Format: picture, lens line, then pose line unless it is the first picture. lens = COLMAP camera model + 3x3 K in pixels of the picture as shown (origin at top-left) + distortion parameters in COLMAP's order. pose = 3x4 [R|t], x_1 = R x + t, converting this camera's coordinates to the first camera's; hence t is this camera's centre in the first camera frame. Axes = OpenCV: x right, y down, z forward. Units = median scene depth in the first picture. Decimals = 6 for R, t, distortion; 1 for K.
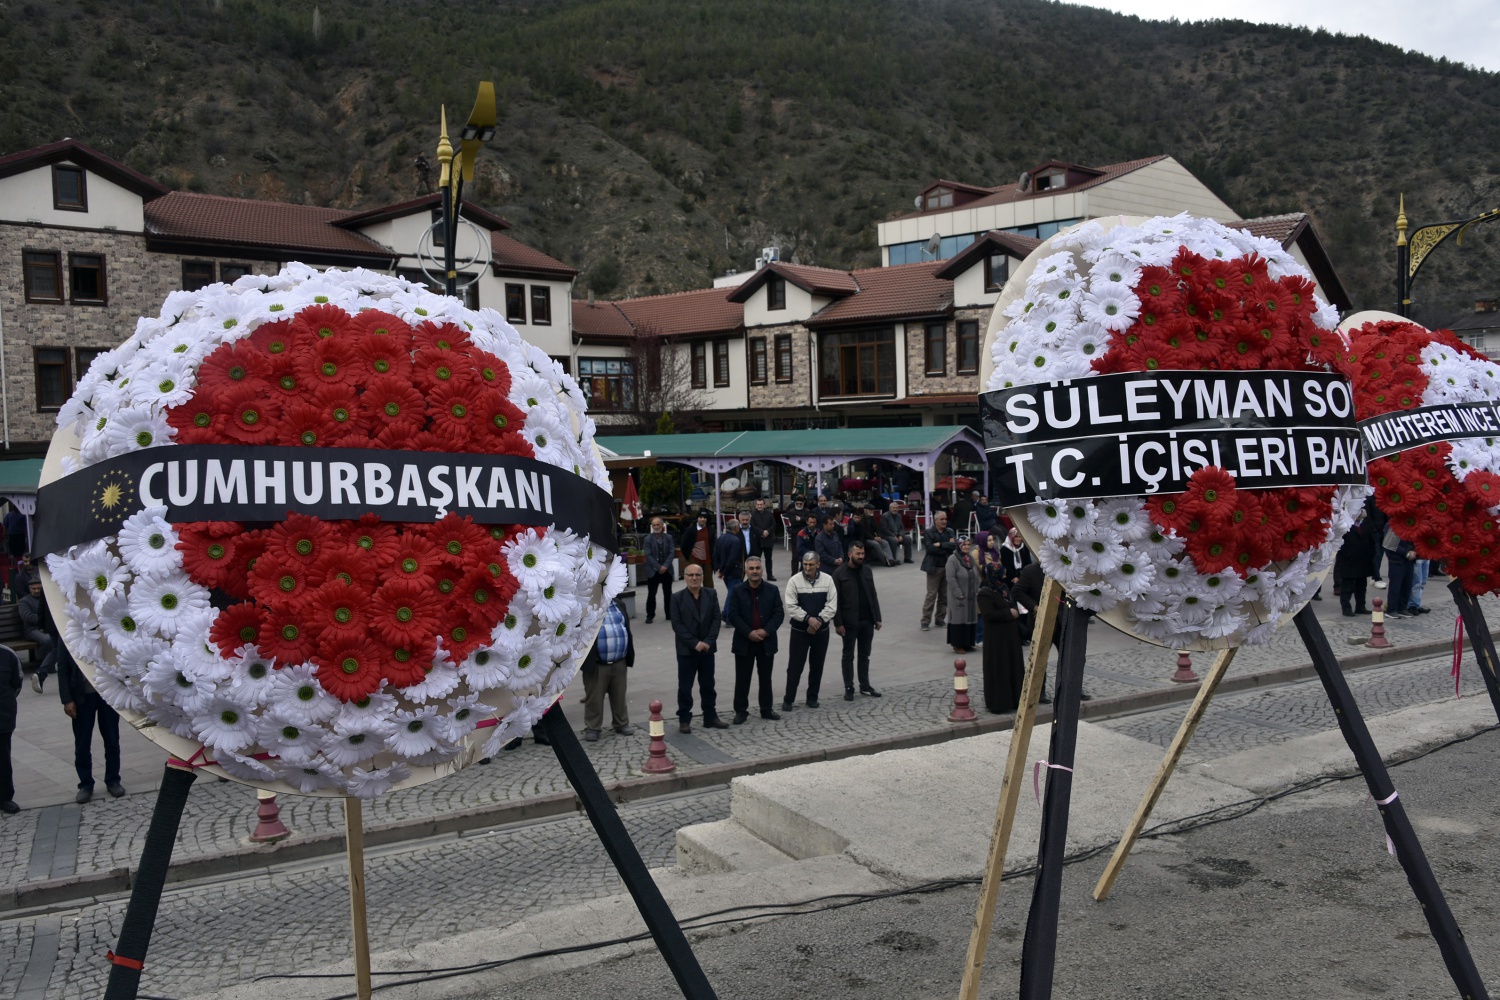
lens RADIAL K [[1170.0, 0, 761.5], [0, 1170.0, 508.9], [0, 0, 1]] dist [-0.039231, -0.004197]
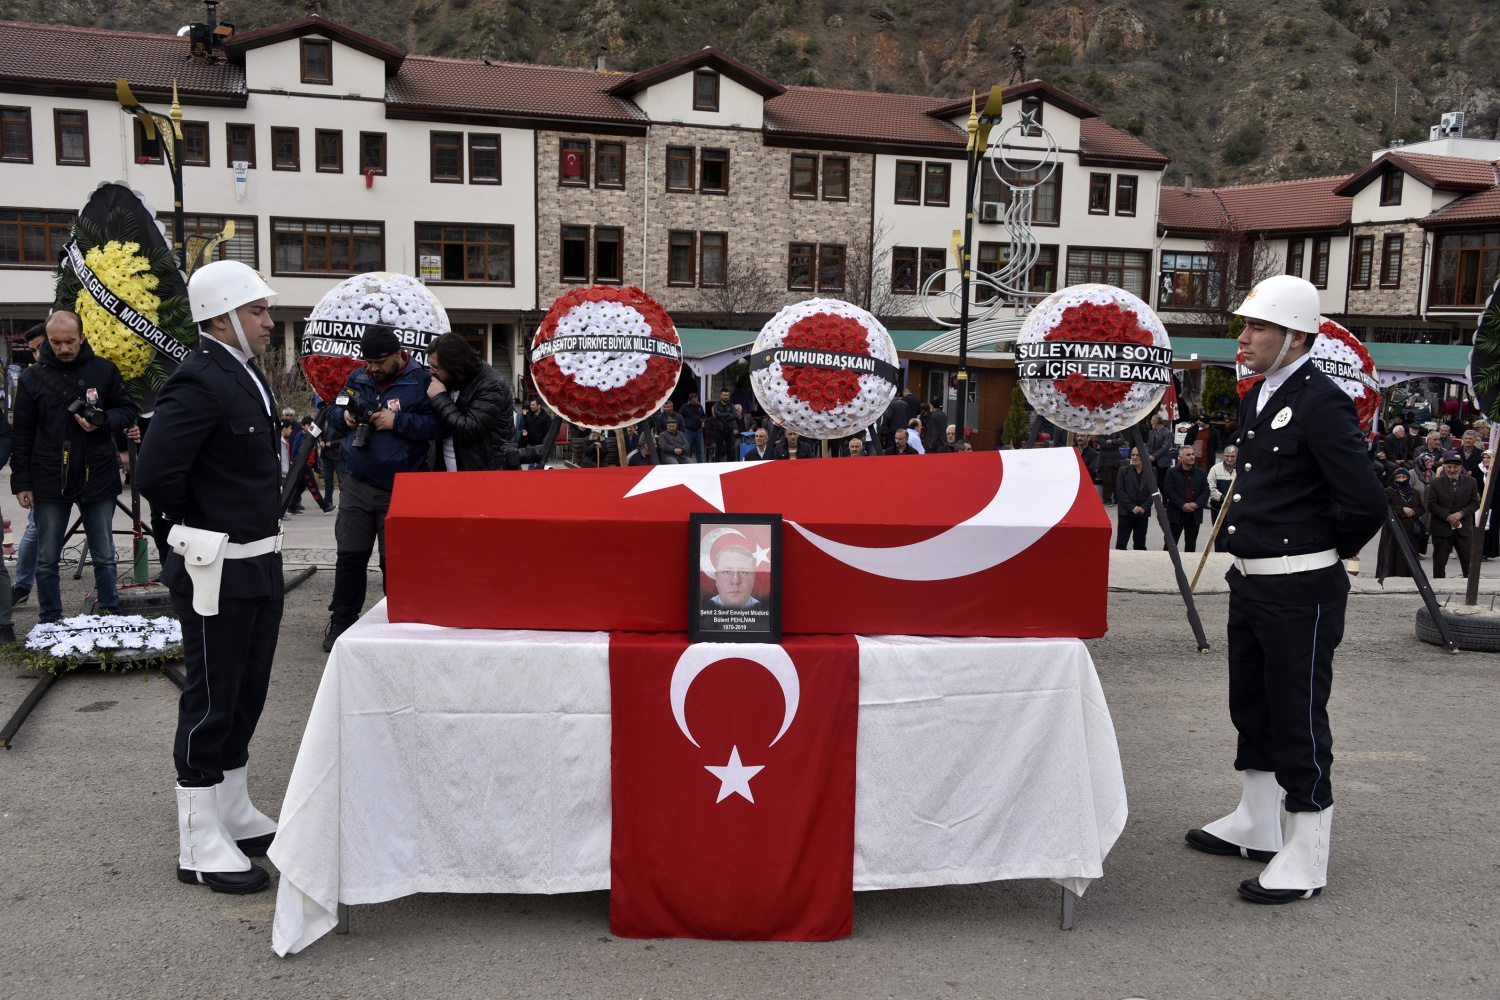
lens RADIAL K [[1380.2, 0, 738.2], [0, 1380.2, 466.8], [0, 0, 1]] dist [-0.006180, 0.000000]
pose [[0.880377, 0.102580, -0.463048, 0.103954], [-0.082836, 0.994580, 0.062837, 0.004617], [0.466984, -0.016964, 0.884103, -0.212944]]
